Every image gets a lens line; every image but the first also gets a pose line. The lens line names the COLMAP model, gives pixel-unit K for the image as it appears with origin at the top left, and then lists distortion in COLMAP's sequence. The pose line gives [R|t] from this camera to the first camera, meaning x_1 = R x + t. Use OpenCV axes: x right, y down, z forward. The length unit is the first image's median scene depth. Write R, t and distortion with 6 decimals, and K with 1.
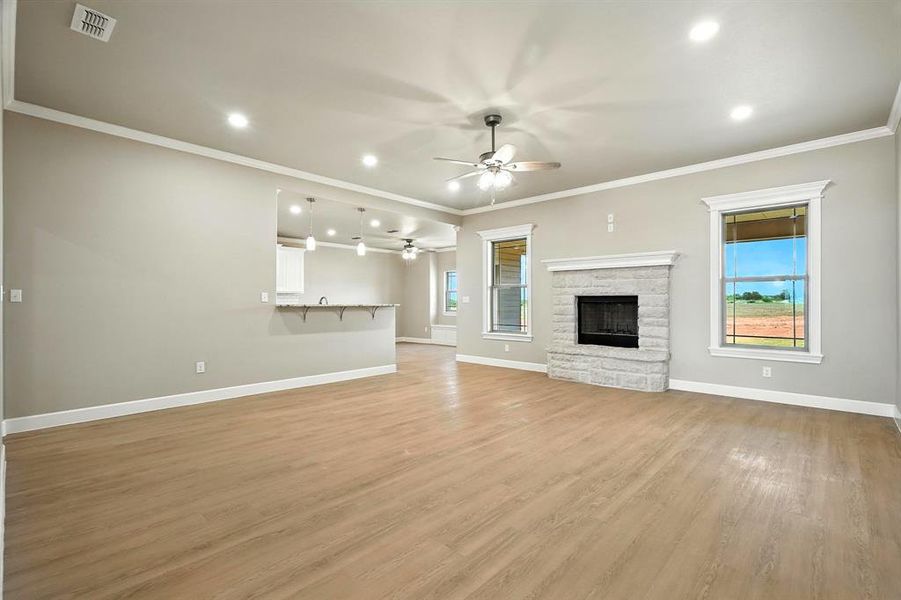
lens RADIAL K [[416.4, 0, 452.3], [0, 416.4, 300.1], [0, 0, 1]] dist [-0.002224, 0.000325]
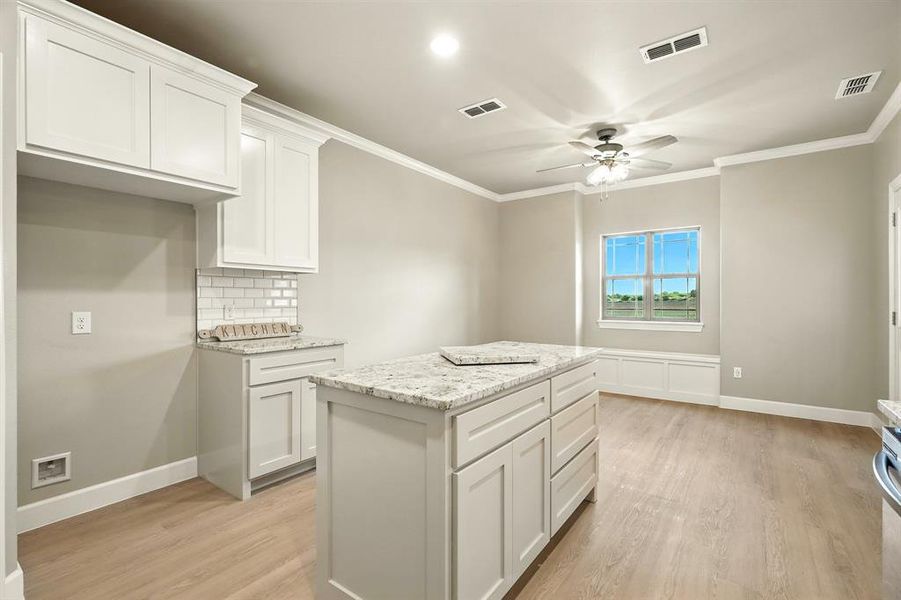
lens RADIAL K [[411.3, 0, 453.1], [0, 411.3, 300.9], [0, 0, 1]] dist [0.000252, 0.000486]
pose [[0.992141, 0.002340, 0.125104, -0.461598], [-0.002743, 0.999992, 0.003048, 0.008390], [-0.125096, -0.003367, 0.992139, 1.054196]]
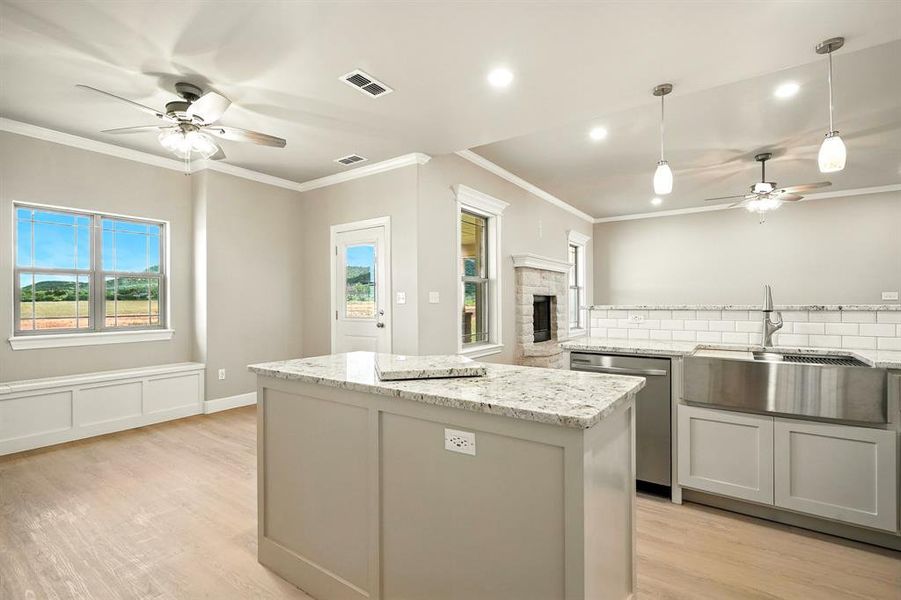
lens RADIAL K [[416.4, 0, 452.3], [0, 416.4, 300.1], [0, 0, 1]] dist [-0.002224, 0.000325]
pose [[-0.141726, 0.008203, 0.989872, -0.675786], [0.005589, 0.999956, -0.007487, 0.008965], [-0.989890, 0.004471, -0.141765, 1.396168]]
